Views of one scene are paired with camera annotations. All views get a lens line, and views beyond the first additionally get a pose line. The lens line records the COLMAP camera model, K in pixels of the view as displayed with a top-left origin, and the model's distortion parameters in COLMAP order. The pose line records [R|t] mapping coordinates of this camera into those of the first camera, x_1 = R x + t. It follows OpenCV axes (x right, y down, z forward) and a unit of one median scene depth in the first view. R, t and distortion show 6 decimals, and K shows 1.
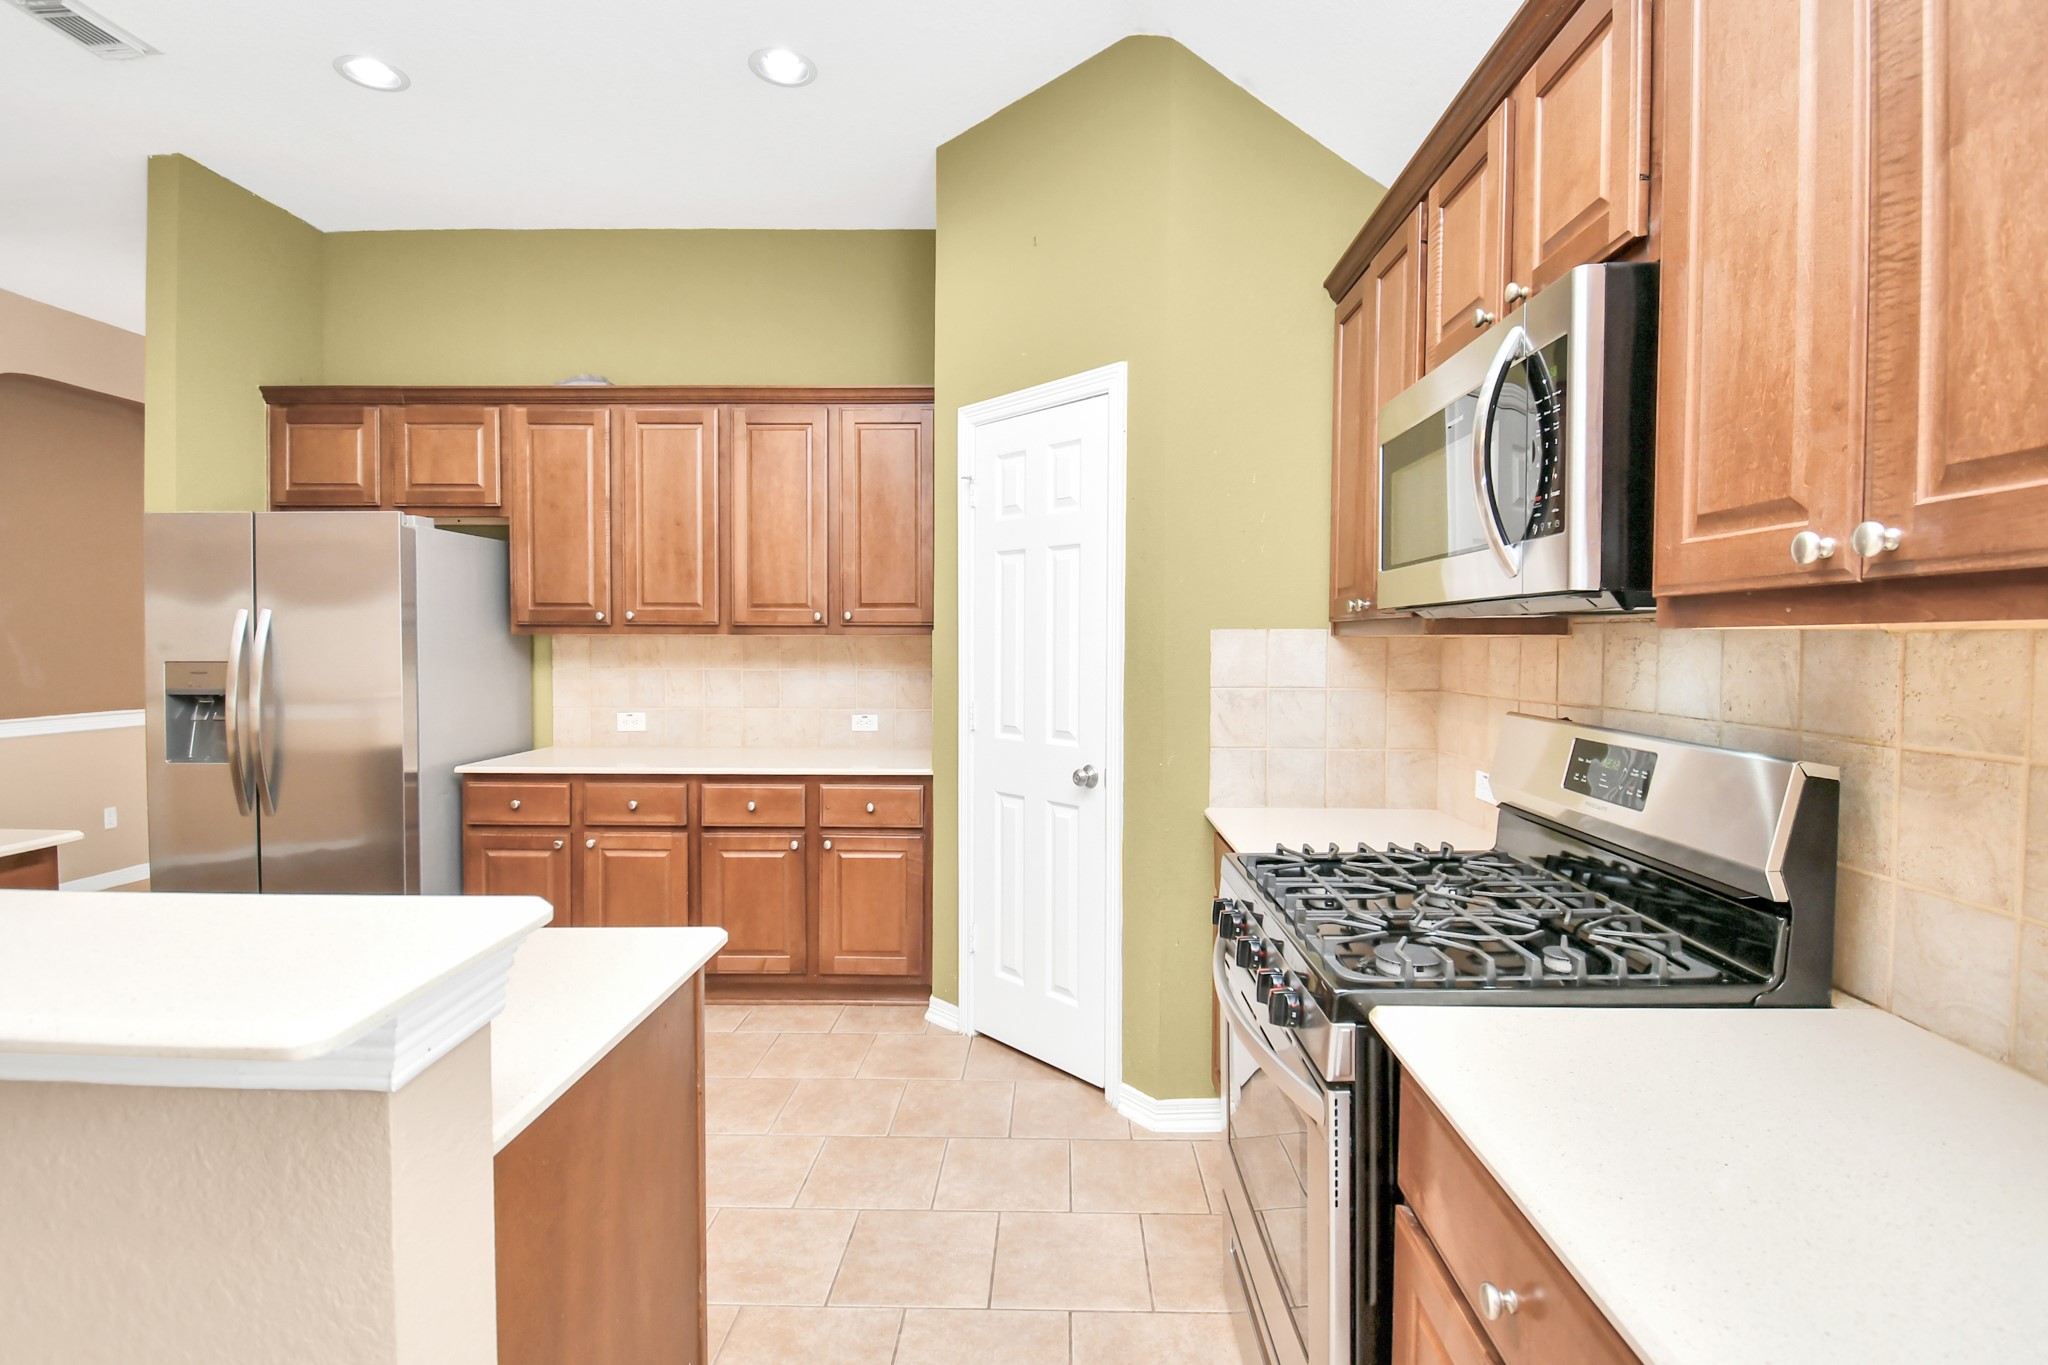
lens RADIAL K [[970.0, 0, 1039.3], [0, 970.0, 656.4], [0, 0, 1]] dist [0.002973, -0.012938]
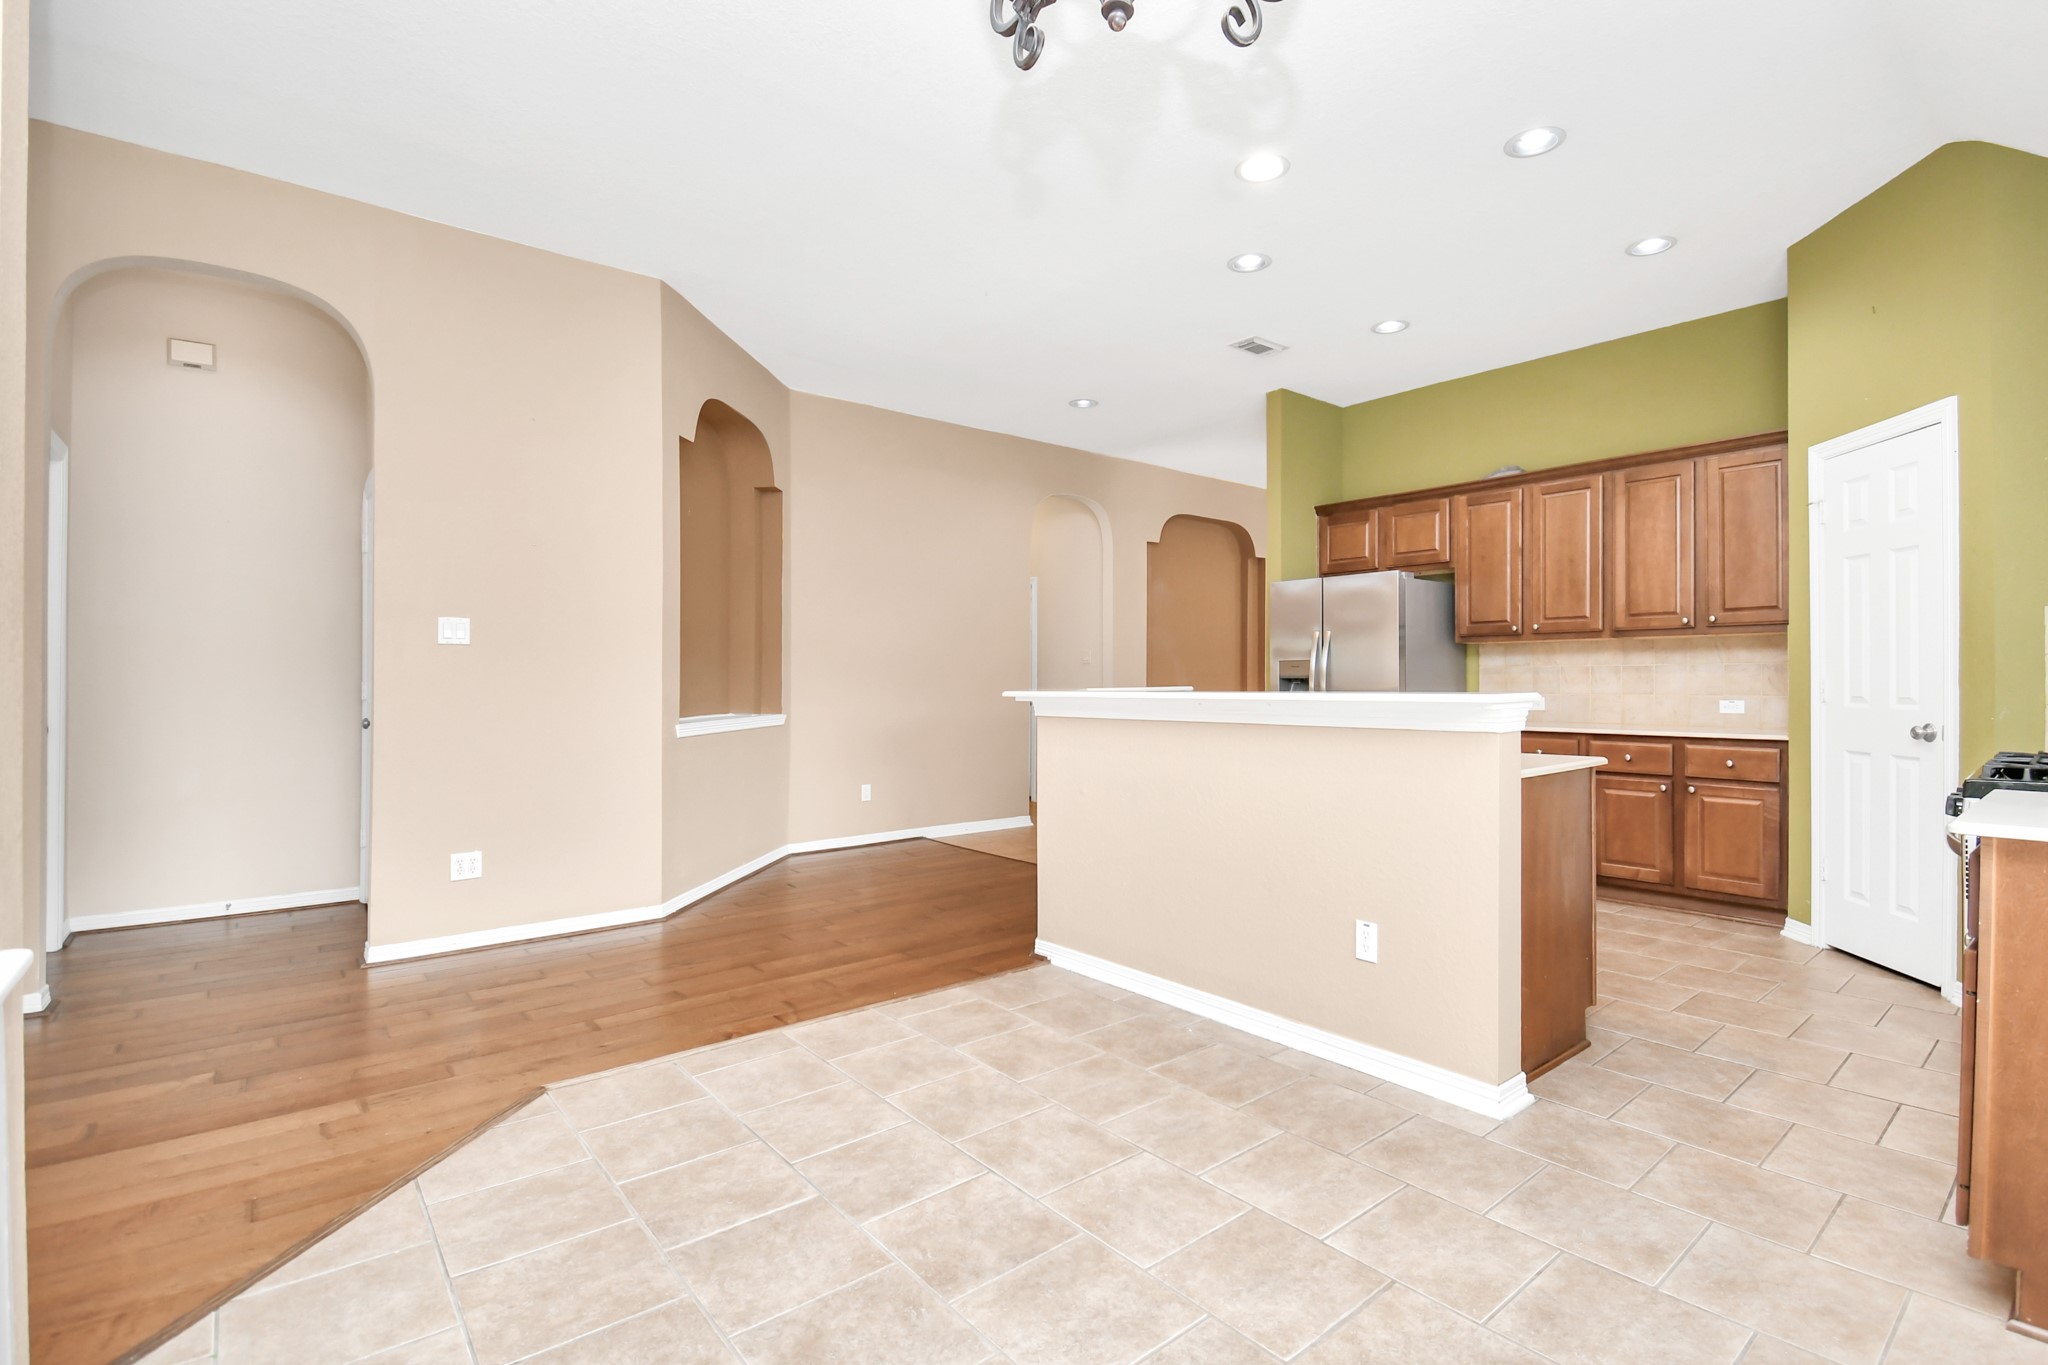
lens RADIAL K [[943.3, 0, 1063.0], [0, 943.3, 687.4], [0, 0, 1]] dist [0.029073, -0.030690]
pose [[0.670152, -0.001198, -0.742222, 0.171784], [-0.005672, 0.999961, -0.006735, 0.066843], [0.742202, 0.008723, 0.670120, -0.517457]]
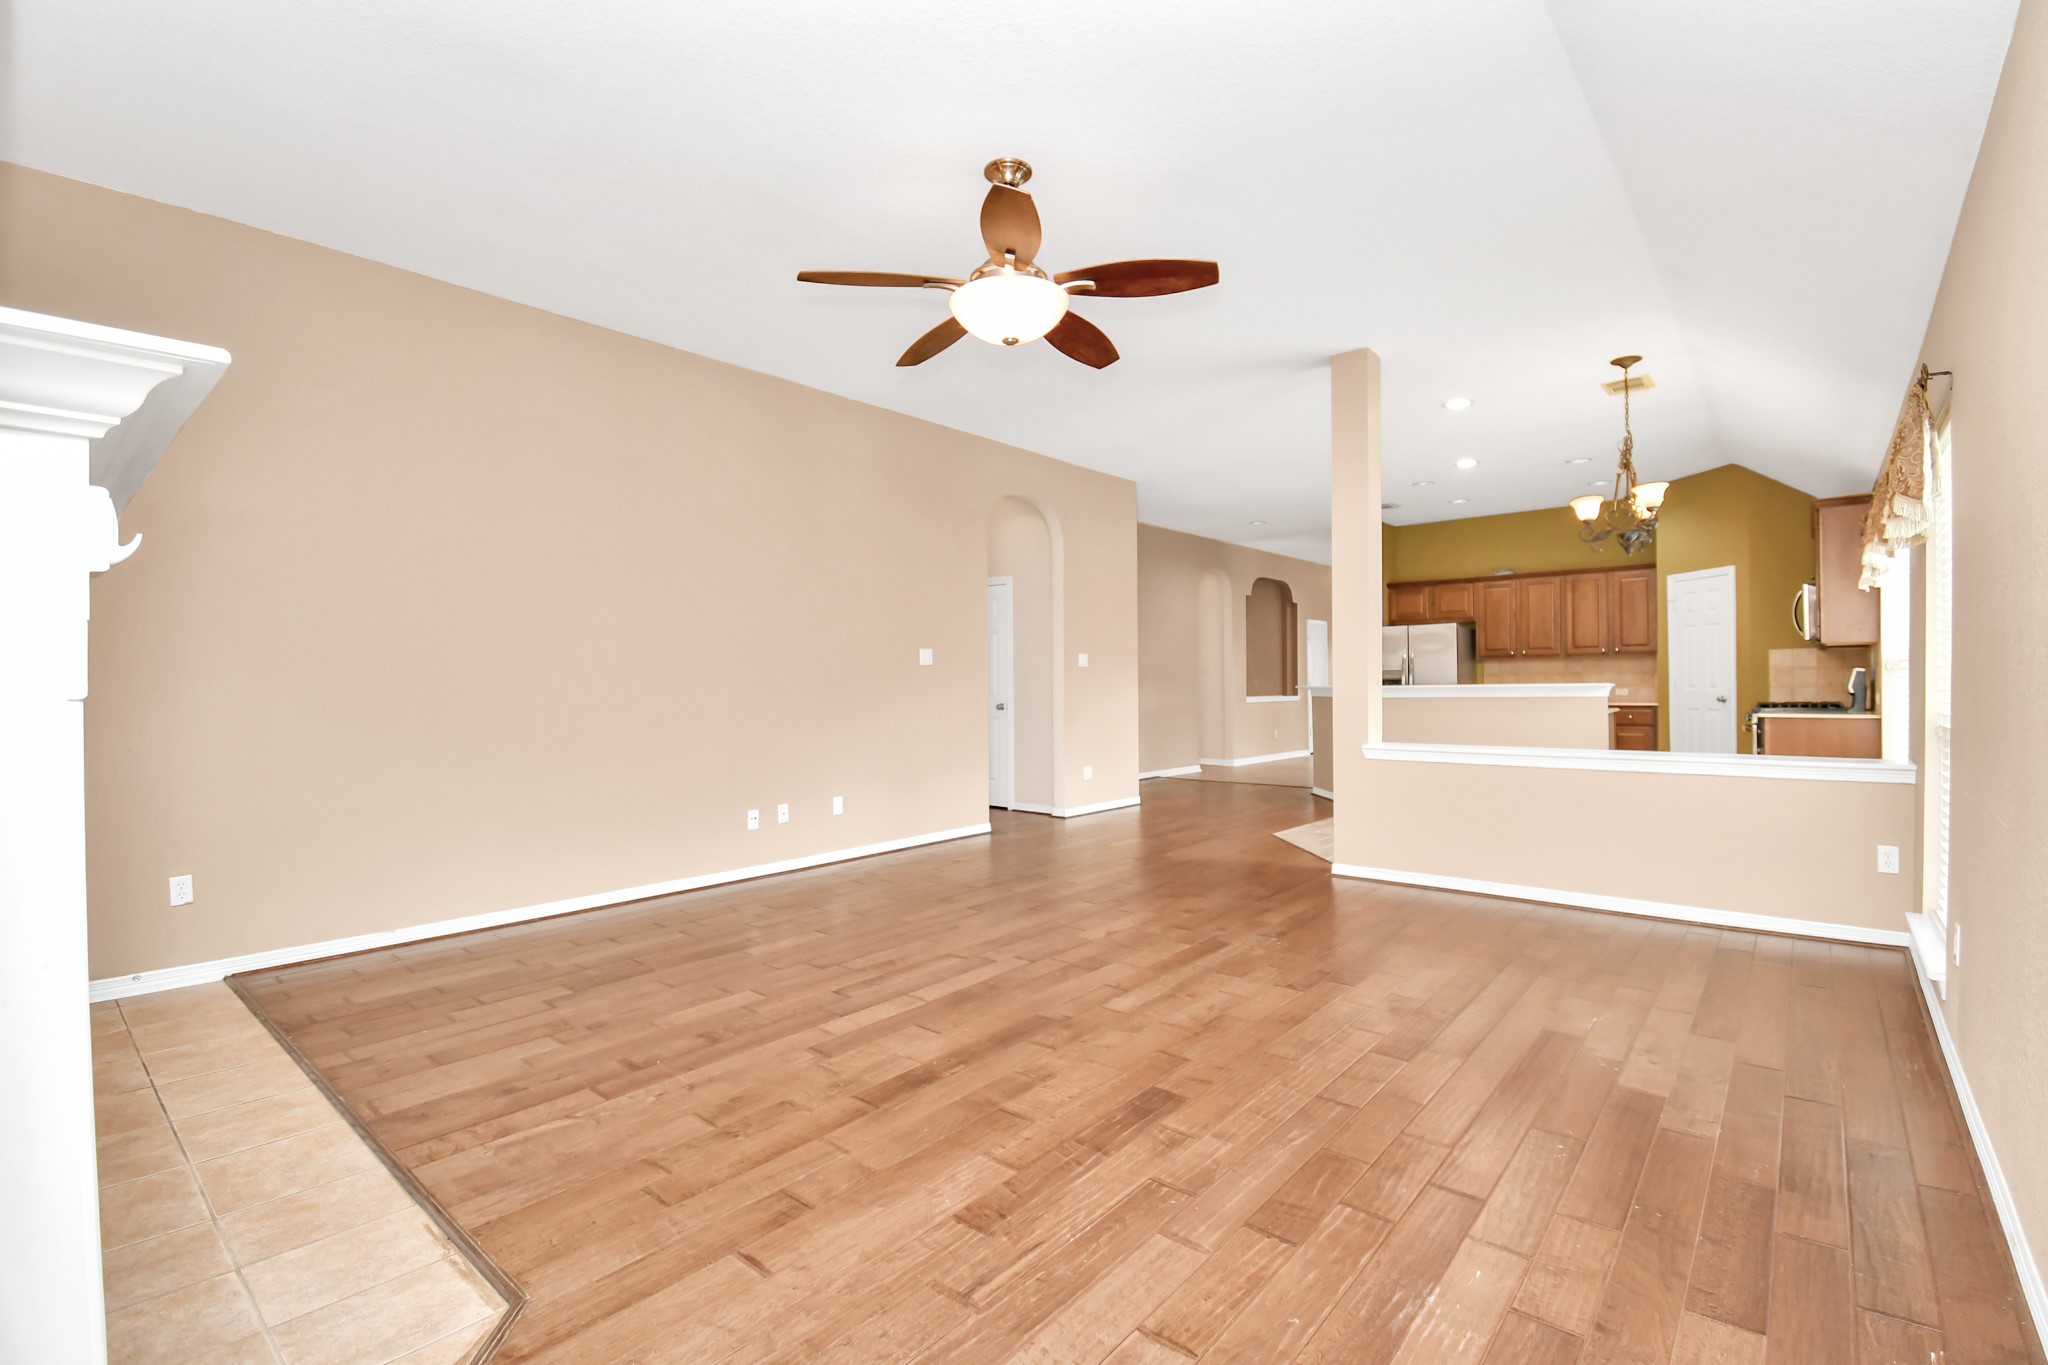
lens RADIAL K [[932.7, 0, 957.0], [0, 932.7, 691.3], [0, 0, 1]] dist [0.000456, -0.007684]
pose [[0.751850, -0.009457, -0.659266, 0.139923], [0.006347, 0.999955, -0.007107, 0.087947], [0.659303, 0.001159, 0.751876, -2.314896]]
